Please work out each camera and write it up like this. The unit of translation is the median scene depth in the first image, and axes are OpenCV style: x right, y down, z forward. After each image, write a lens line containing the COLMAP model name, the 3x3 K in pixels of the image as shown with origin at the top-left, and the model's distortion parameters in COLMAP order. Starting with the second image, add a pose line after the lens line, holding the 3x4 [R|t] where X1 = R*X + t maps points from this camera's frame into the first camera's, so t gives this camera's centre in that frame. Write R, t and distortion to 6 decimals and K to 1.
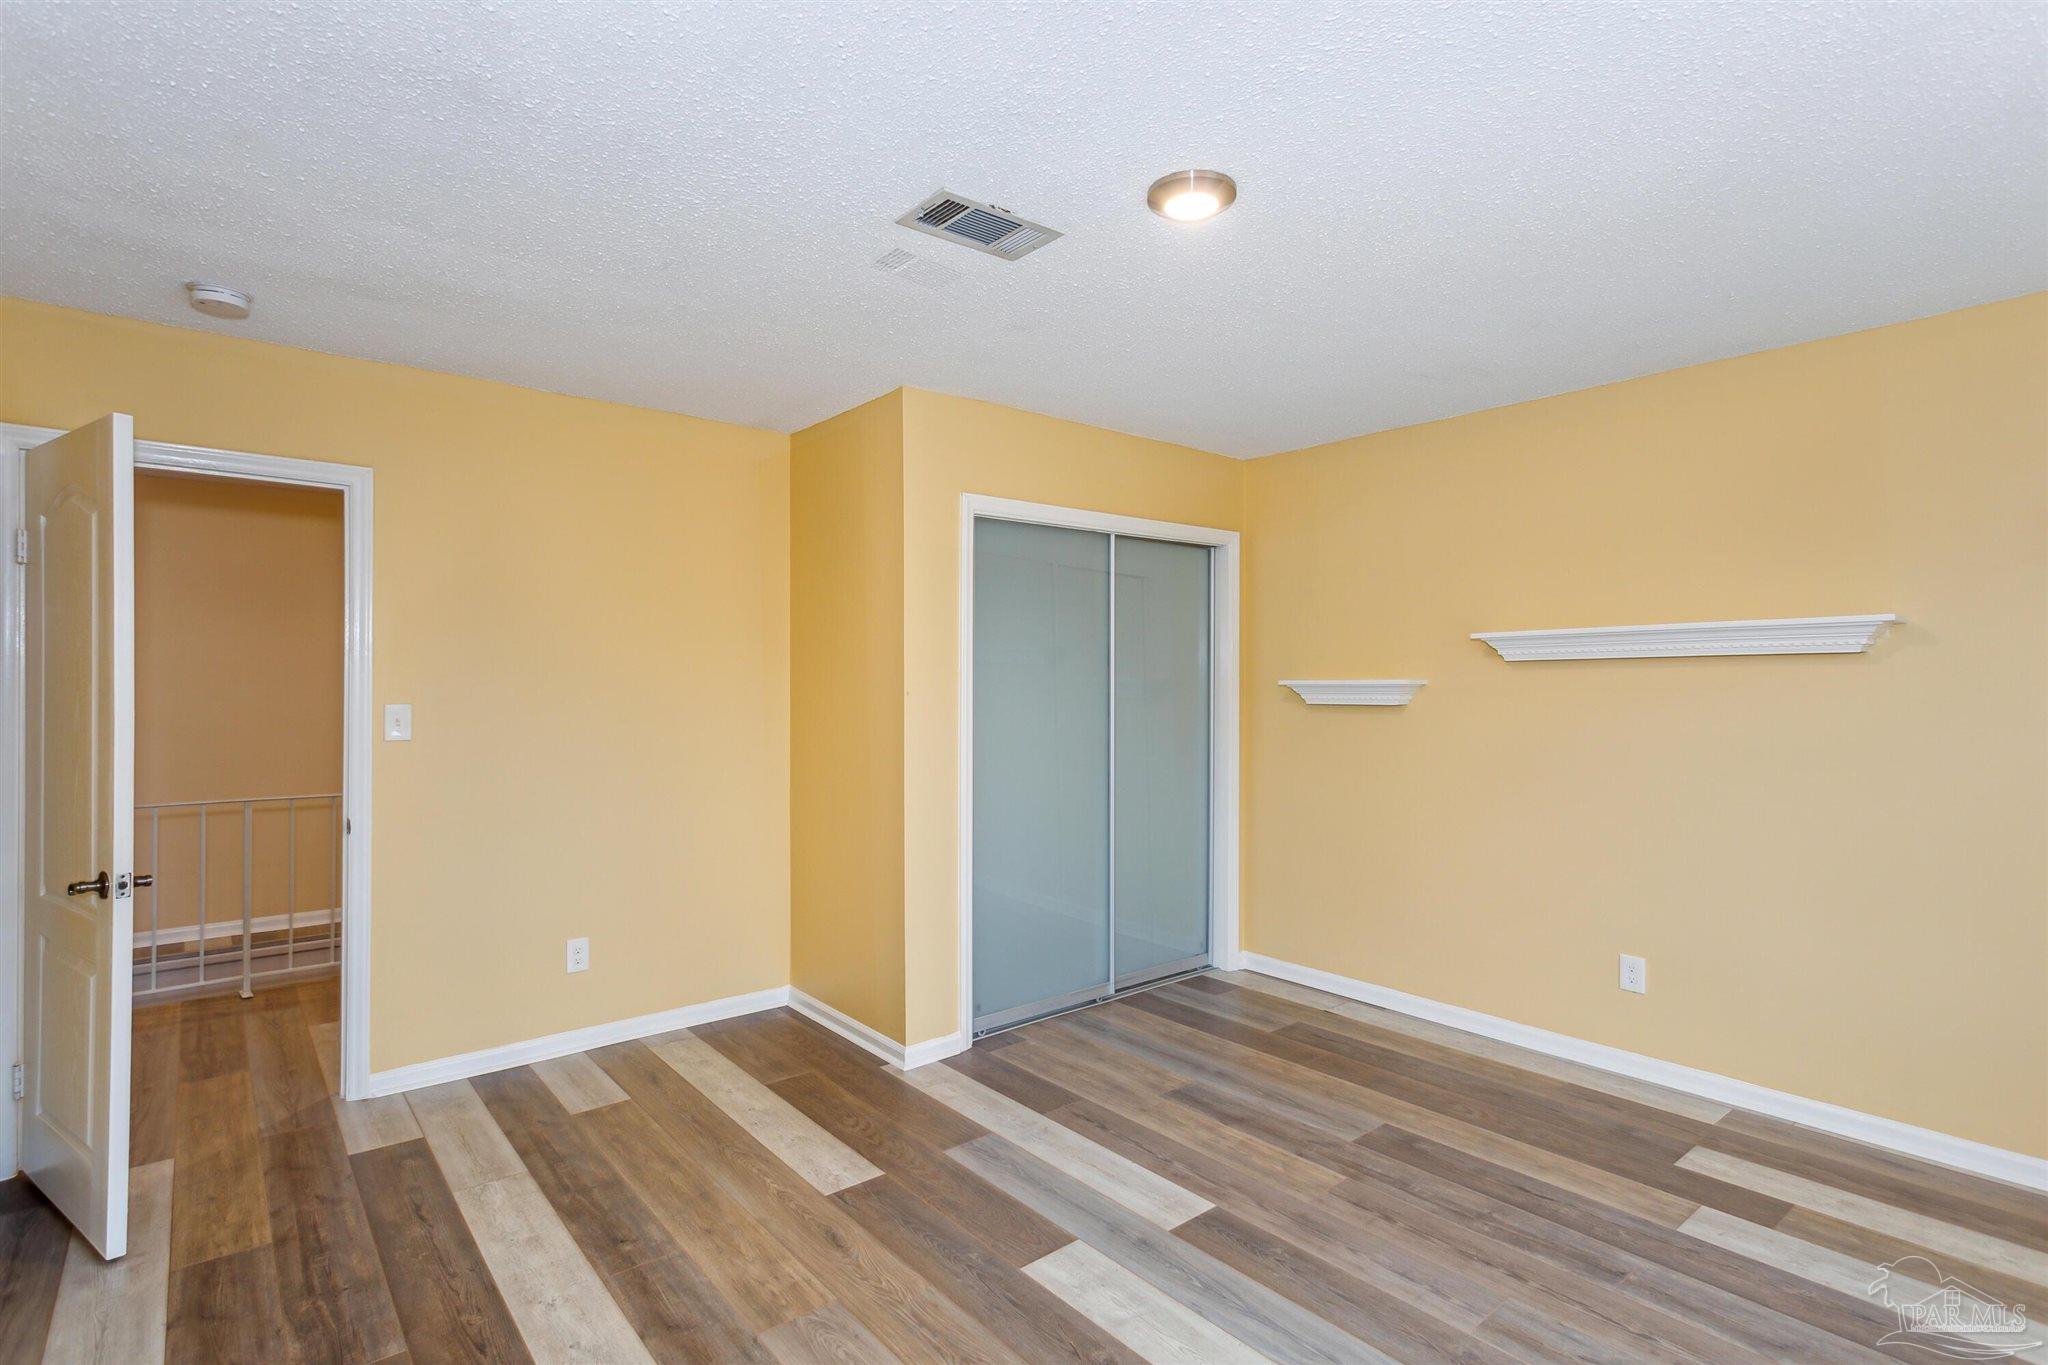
lens RADIAL K [[997.3, 0, 1031.6], [0, 997.3, 678.5], [0, 0, 1]] dist [-0.001170, 0.001990]
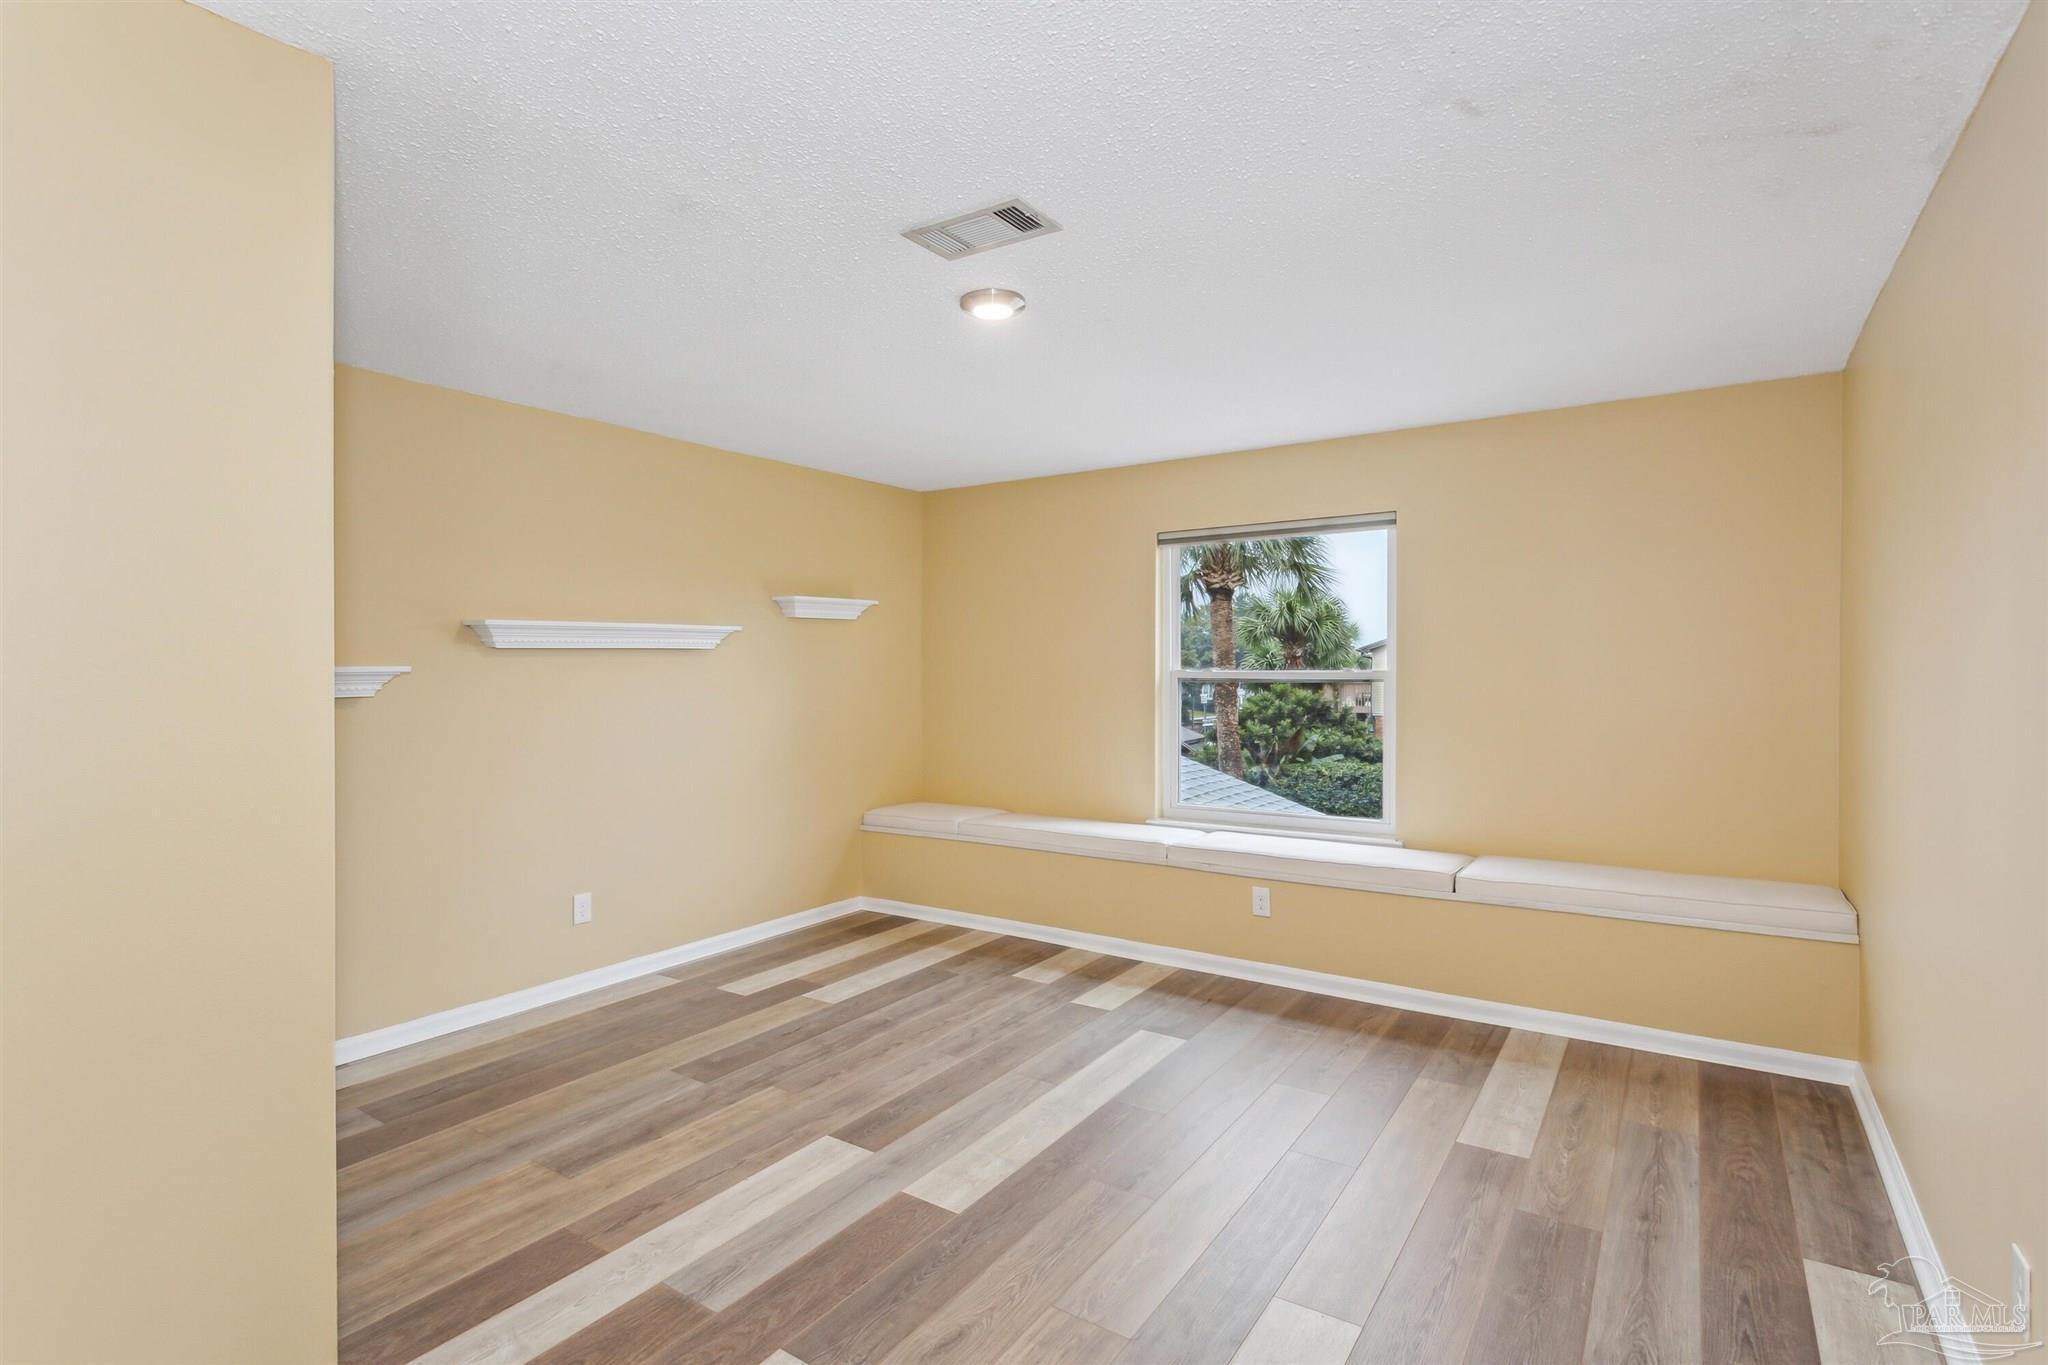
lens RADIAL K [[997.3, 0, 1006.3], [0, 997.3, 681.7], [0, 0, 1]] dist [-0.001170, 0.001990]
pose [[-0.269123, -0.012874, 0.963020, -0.842595], [0.004116, 0.999886, 0.014517, 0.004864], [-0.963097, 0.007871, -0.269040, 0.990911]]
